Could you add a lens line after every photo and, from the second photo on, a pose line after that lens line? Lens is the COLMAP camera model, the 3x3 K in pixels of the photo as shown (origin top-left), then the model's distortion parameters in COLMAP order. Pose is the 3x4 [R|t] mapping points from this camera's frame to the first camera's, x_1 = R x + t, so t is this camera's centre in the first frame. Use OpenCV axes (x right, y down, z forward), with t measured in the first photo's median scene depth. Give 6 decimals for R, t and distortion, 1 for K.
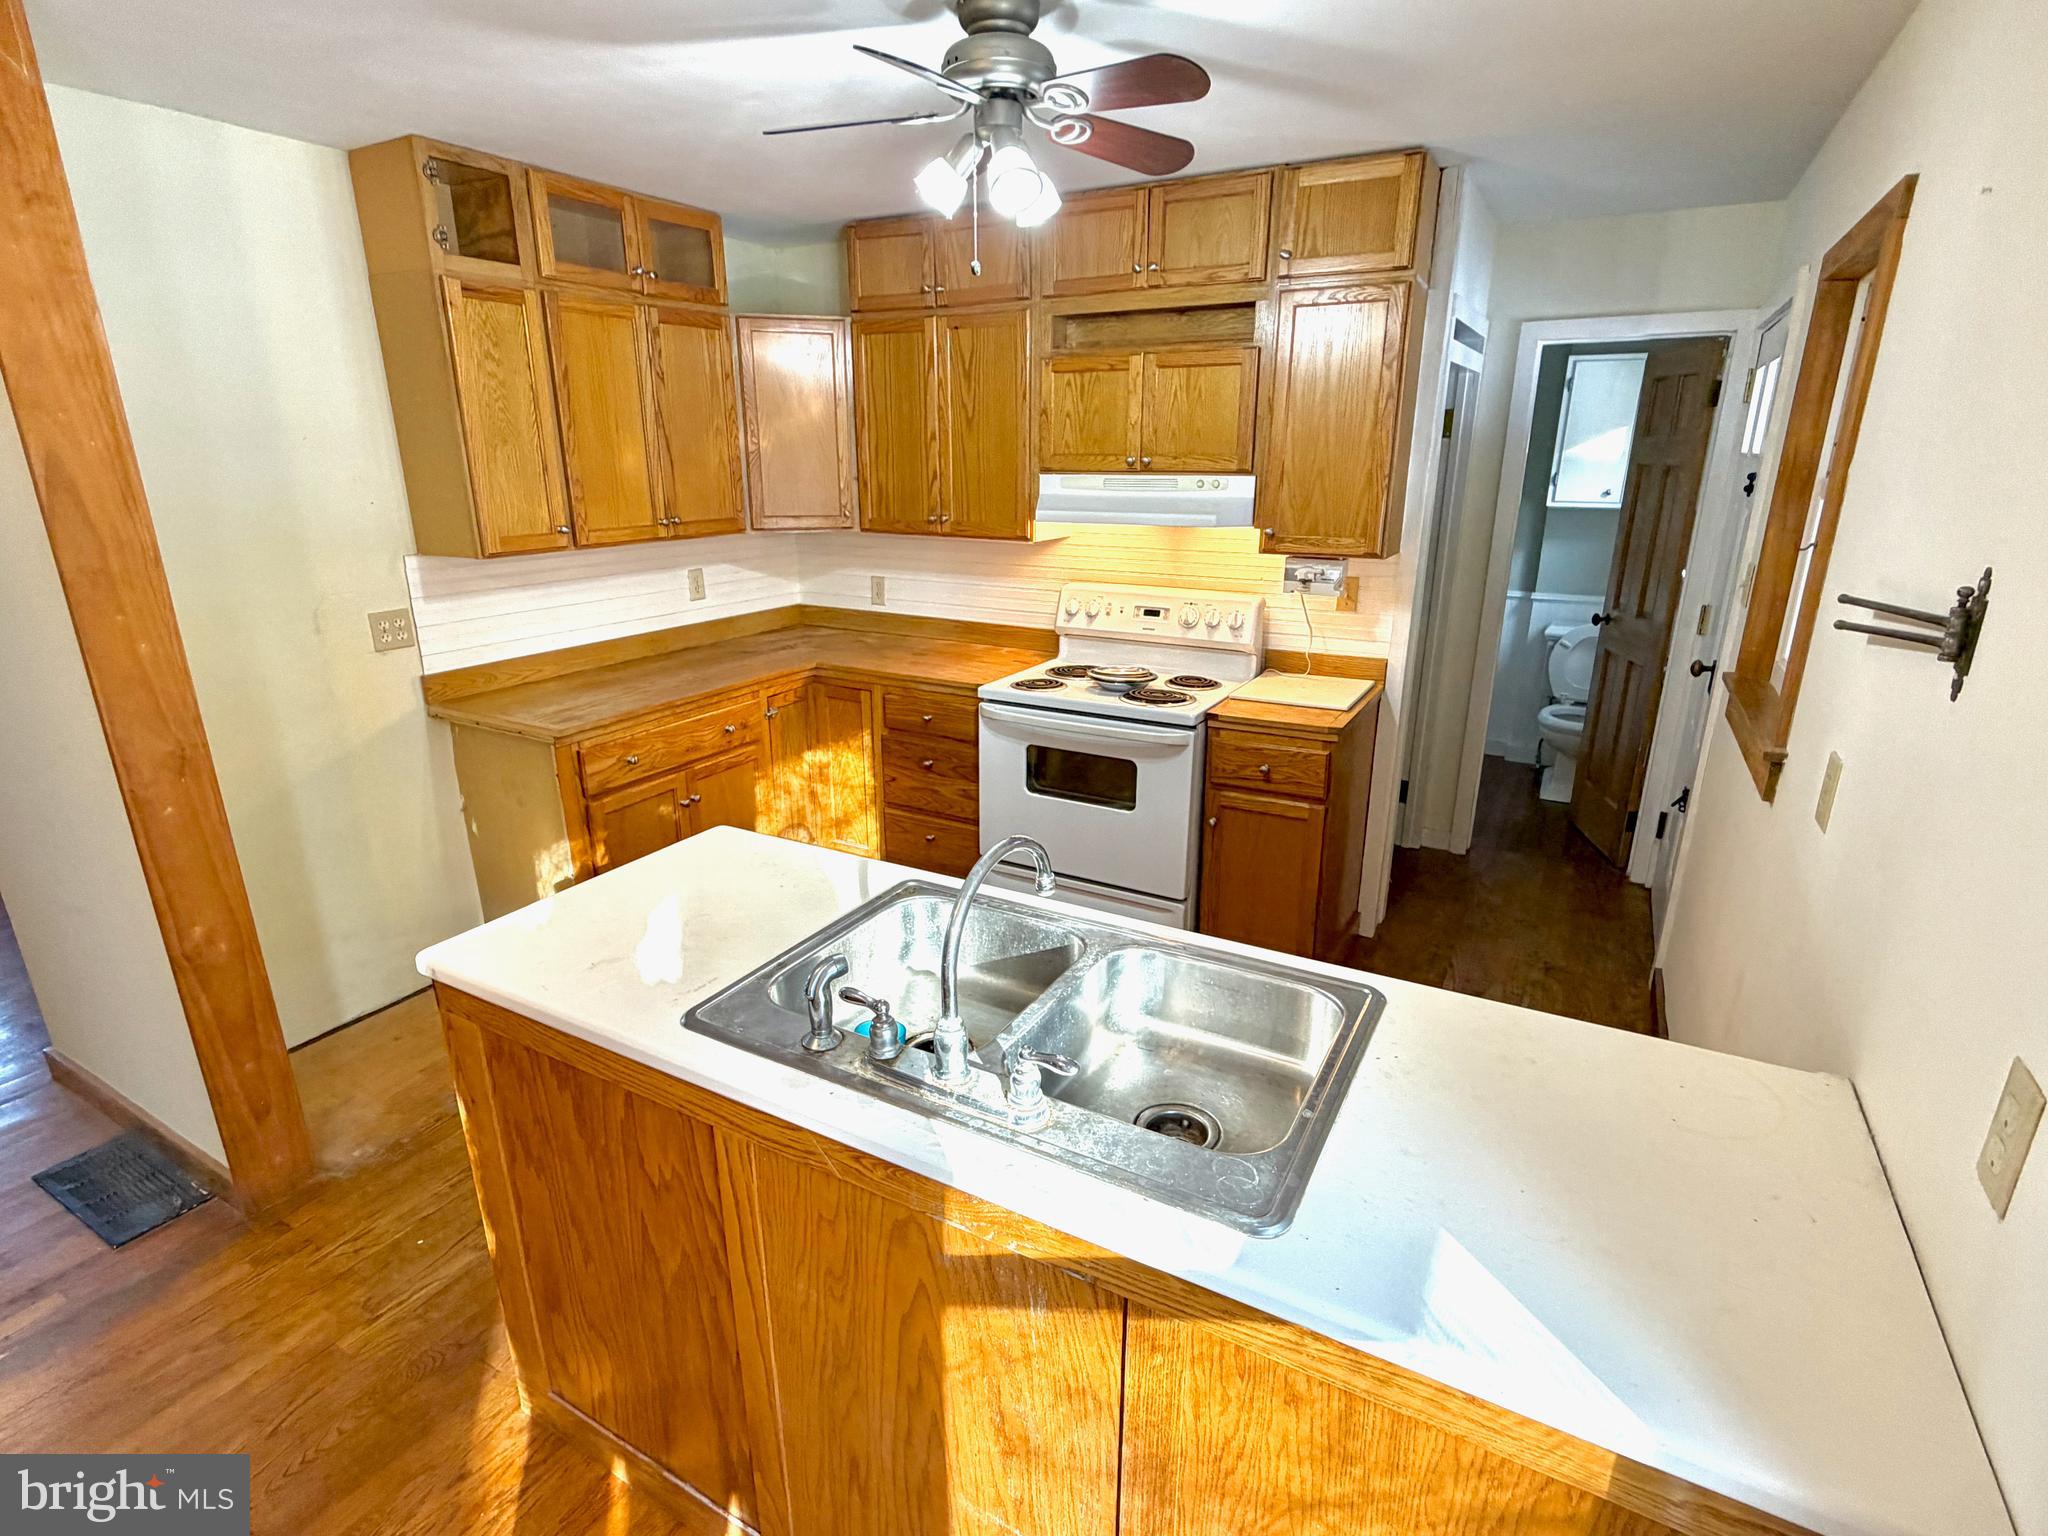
lens RADIAL K [[1011.8, 0, 1020.4], [0, 1011.8, 773.6], [0, 0, 1]] dist [-0.000368, 0.001260]
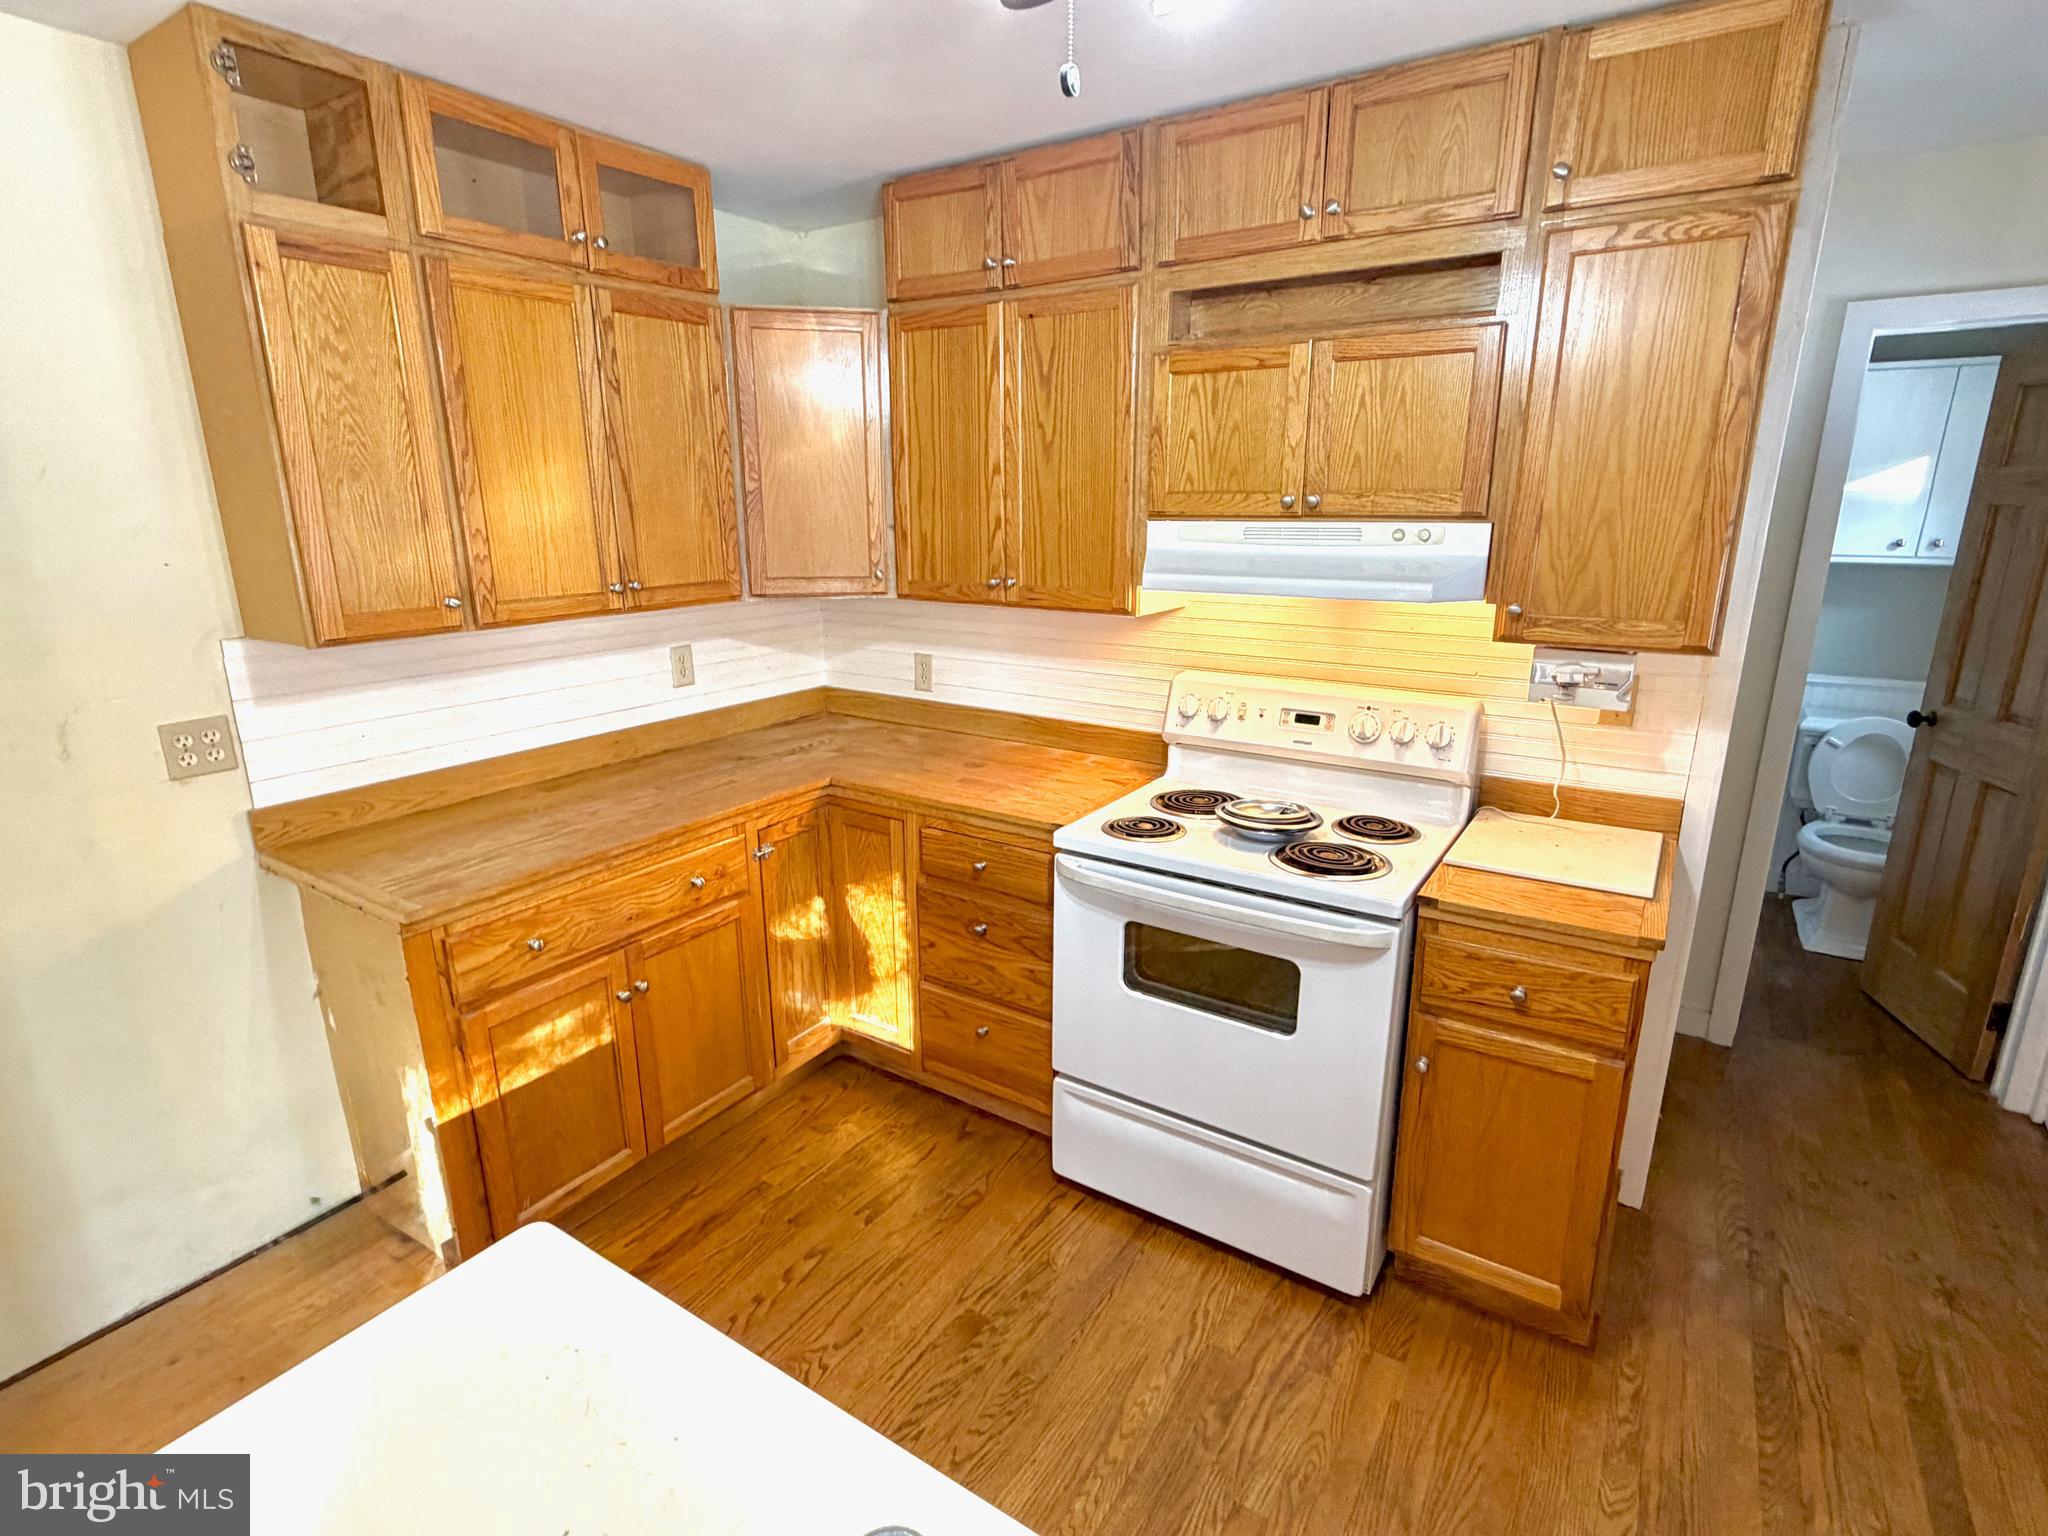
lens RADIAL K [[1011.8, 0, 1025.6], [0, 1011.8, 765.5], [0, 0, 1]] dist [-0.000368, 0.001260]
pose [[0.997755, 0.013949, -0.065497, -0.017411], [-0.017203, 0.998632, -0.049386, -0.097813], [0.064719, 0.050402, 0.996630, 0.328473]]
